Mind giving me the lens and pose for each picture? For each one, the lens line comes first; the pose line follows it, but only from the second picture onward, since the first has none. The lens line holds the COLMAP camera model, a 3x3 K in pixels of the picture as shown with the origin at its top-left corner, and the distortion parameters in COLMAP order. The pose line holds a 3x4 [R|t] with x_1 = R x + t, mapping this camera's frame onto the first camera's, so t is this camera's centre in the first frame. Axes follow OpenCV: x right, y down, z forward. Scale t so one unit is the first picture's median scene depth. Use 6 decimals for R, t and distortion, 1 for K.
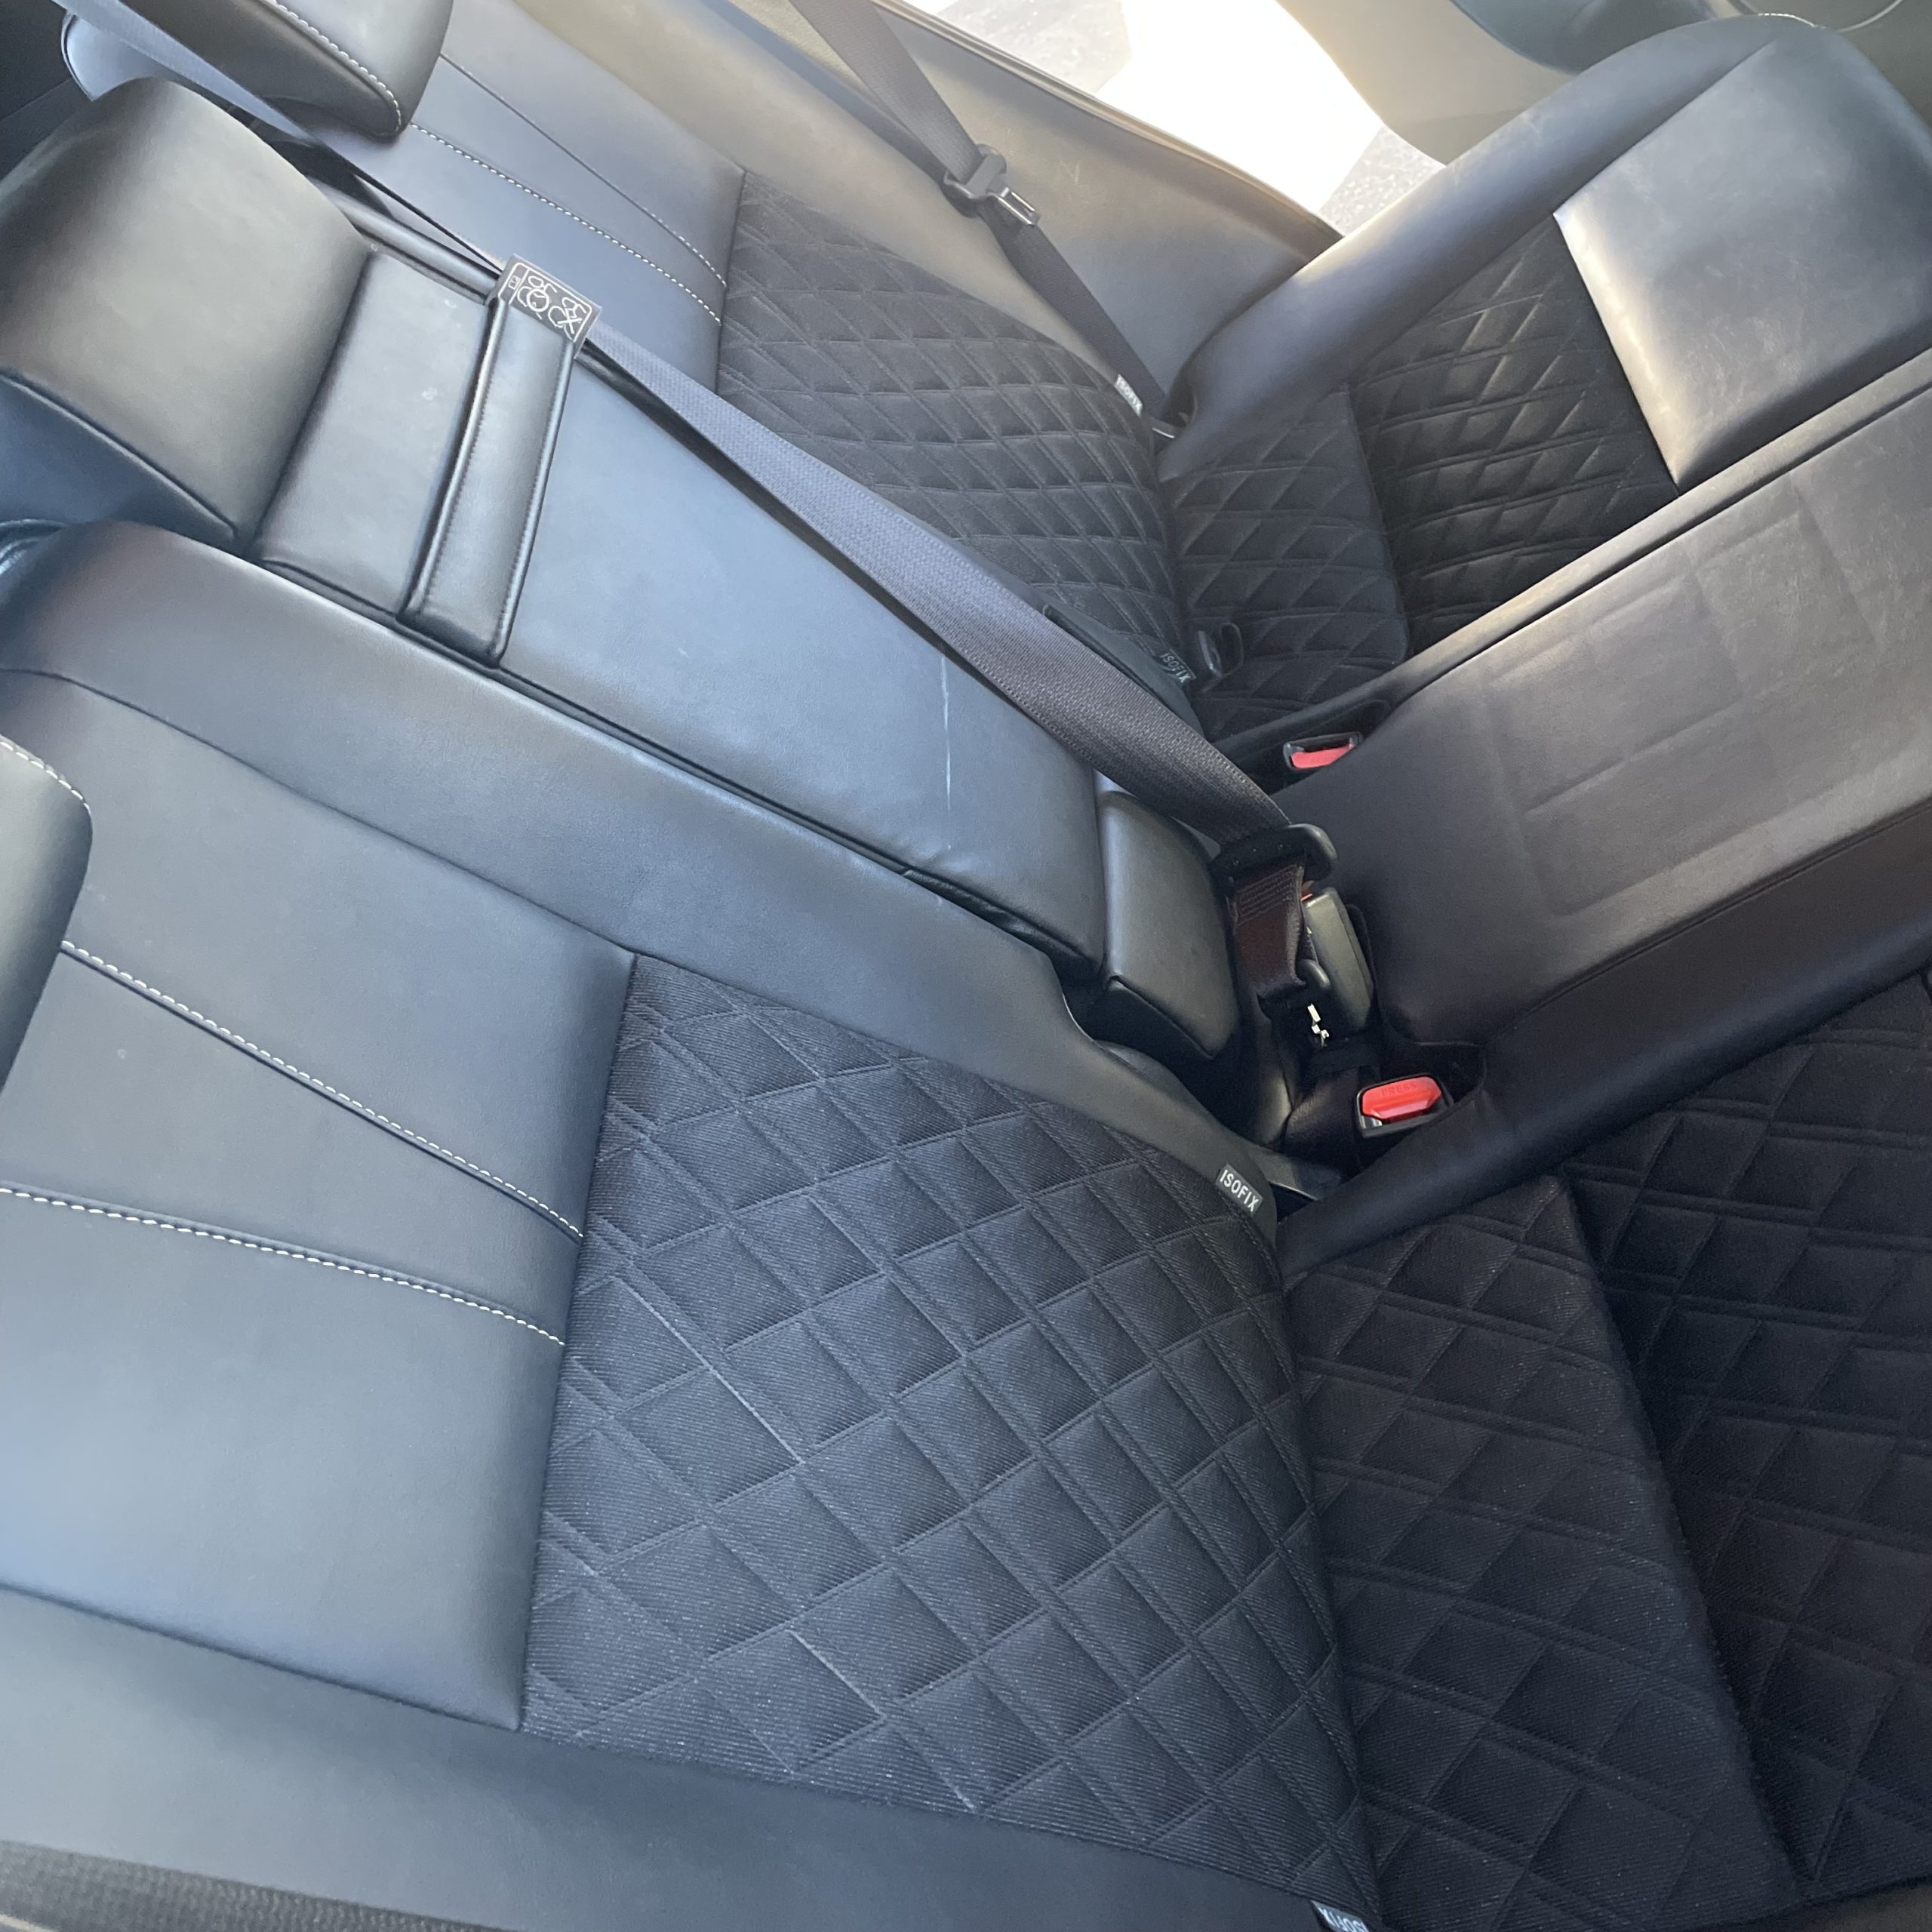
lens RADIAL K [[1960.5, 0, 991.1], [0, 1960.5, 971.2], [0, 0, 1]] dist [0.106746, -0.175107]
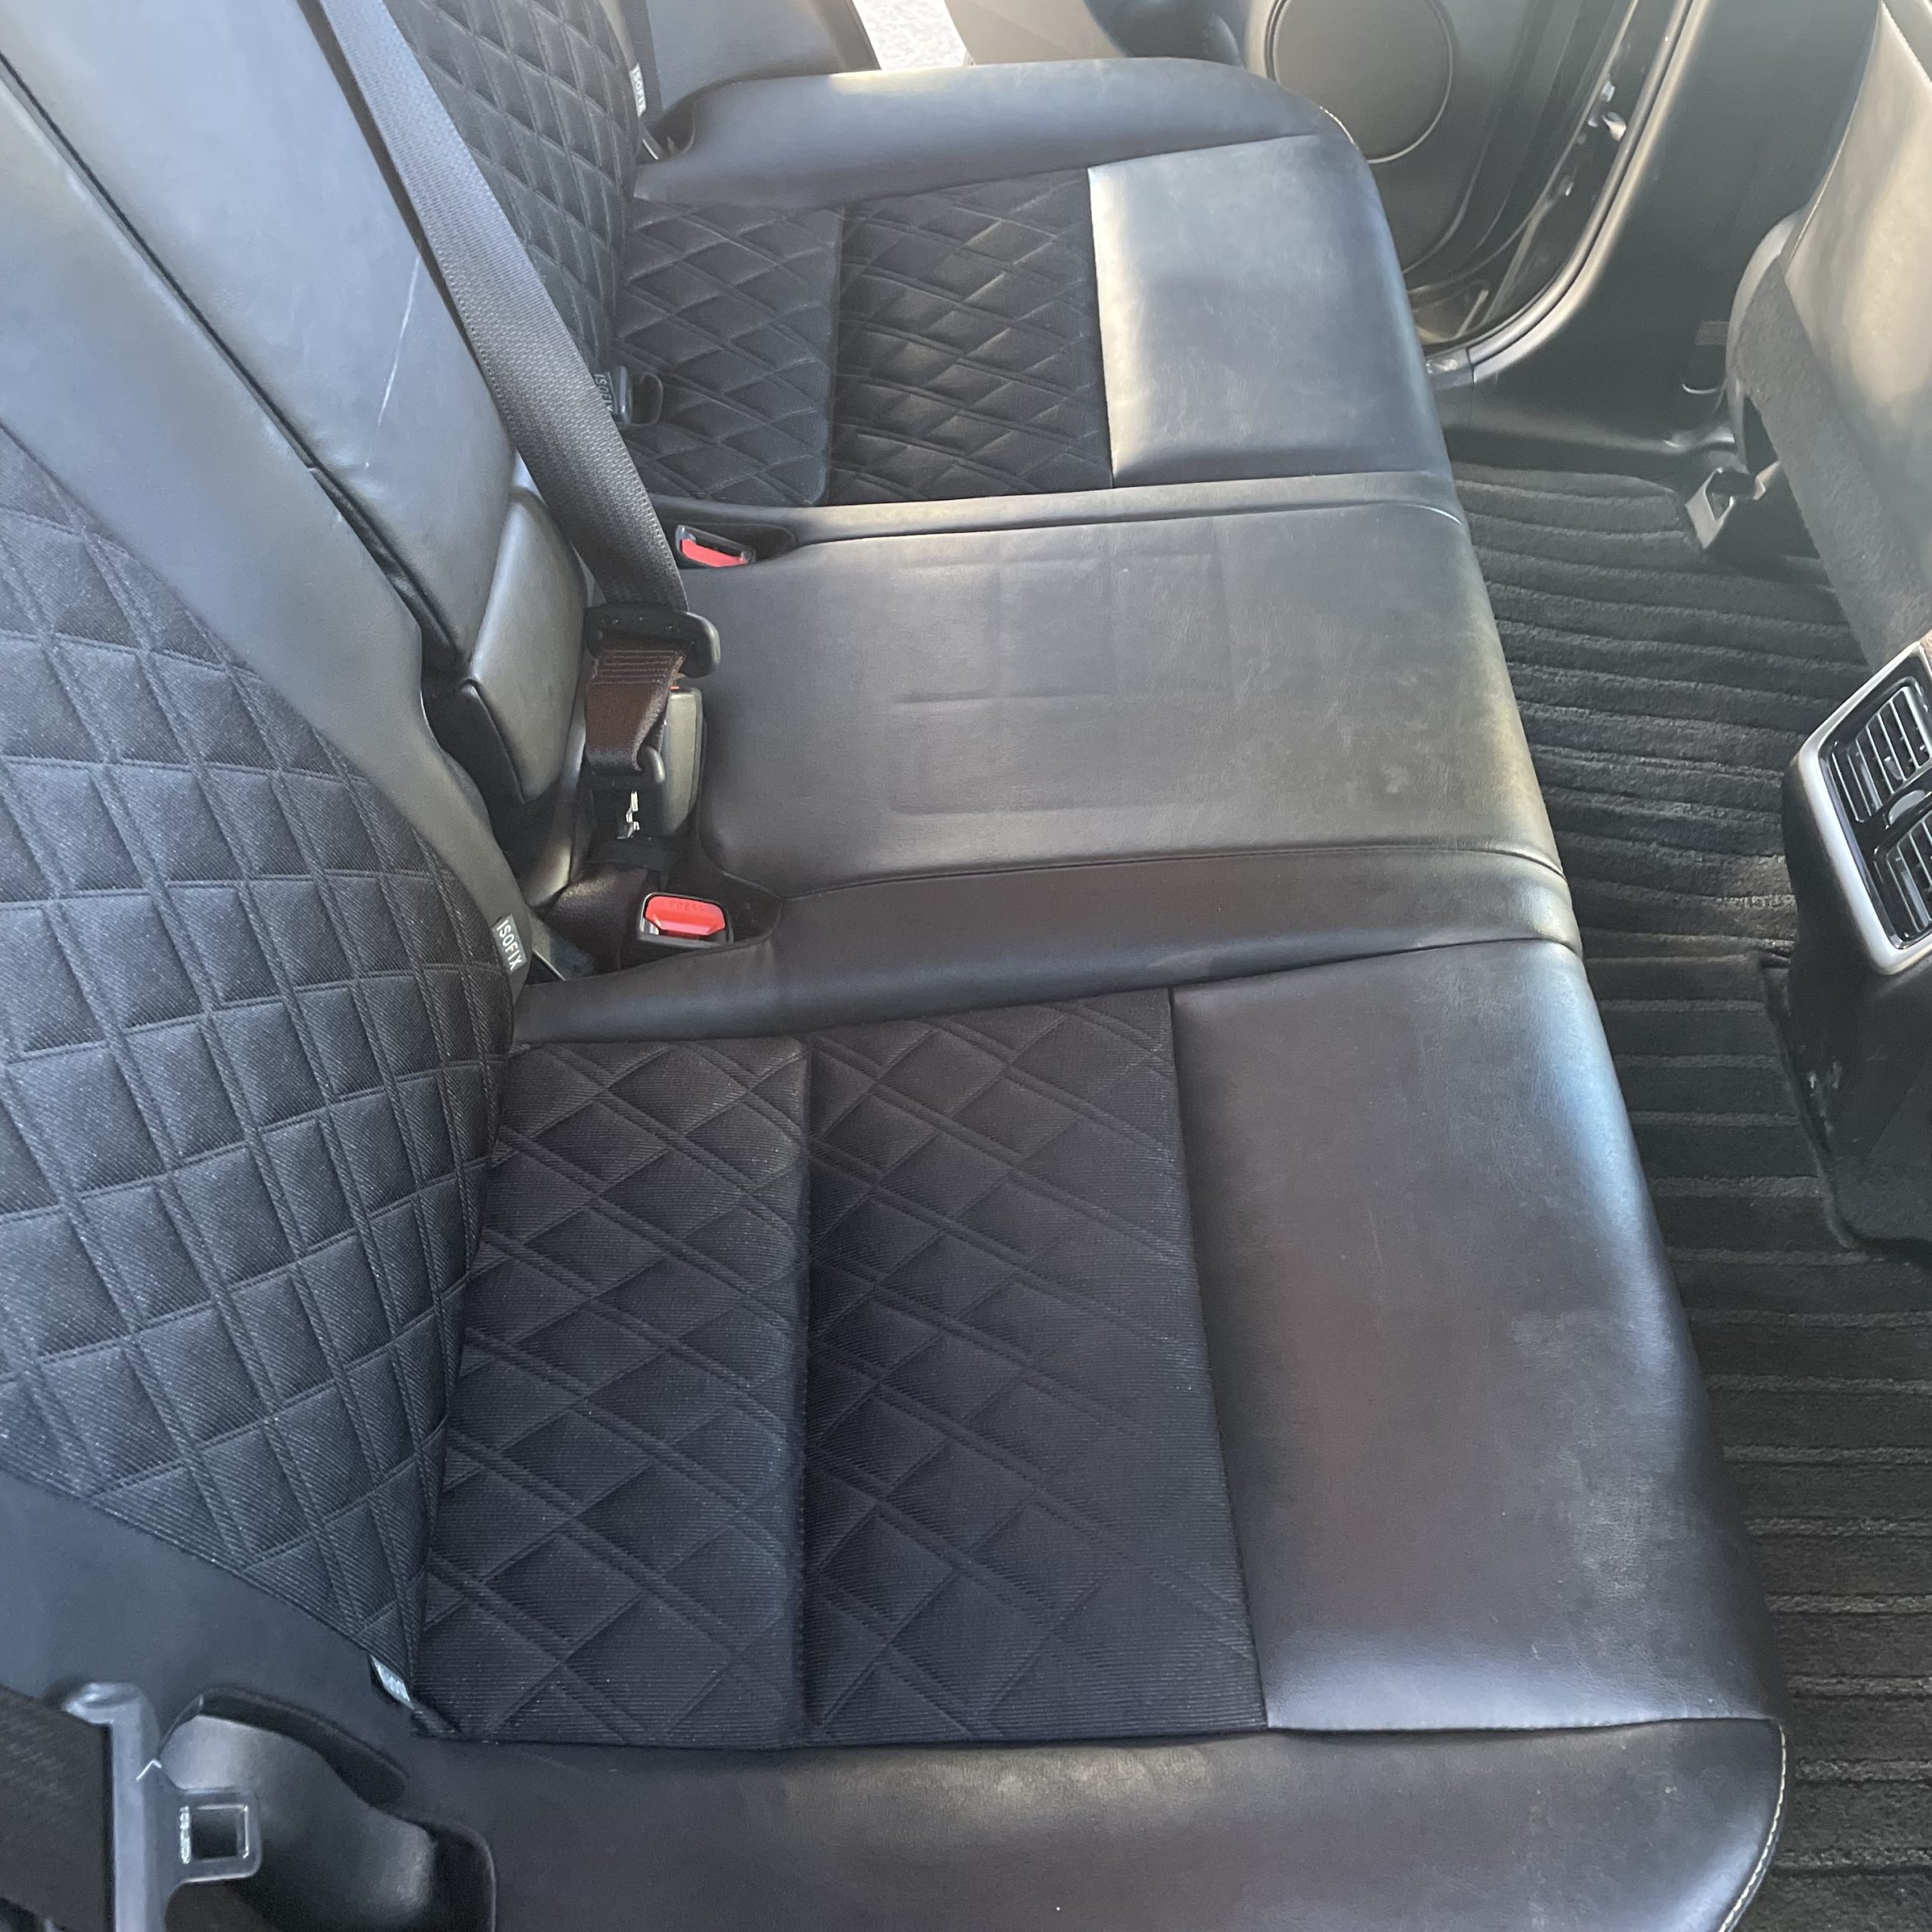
lens RADIAL K [[1960.5, 0, 991.1], [0, 1960.5, 971.2], [0, 0, 1]] dist [0.106746, -0.175107]
pose [[0.808894, 0.356472, 0.467567, -0.130633], [-0.399346, 0.916765, -0.008069, 0.039701], [-0.431525, -0.180194, 0.883921, 0.059967]]
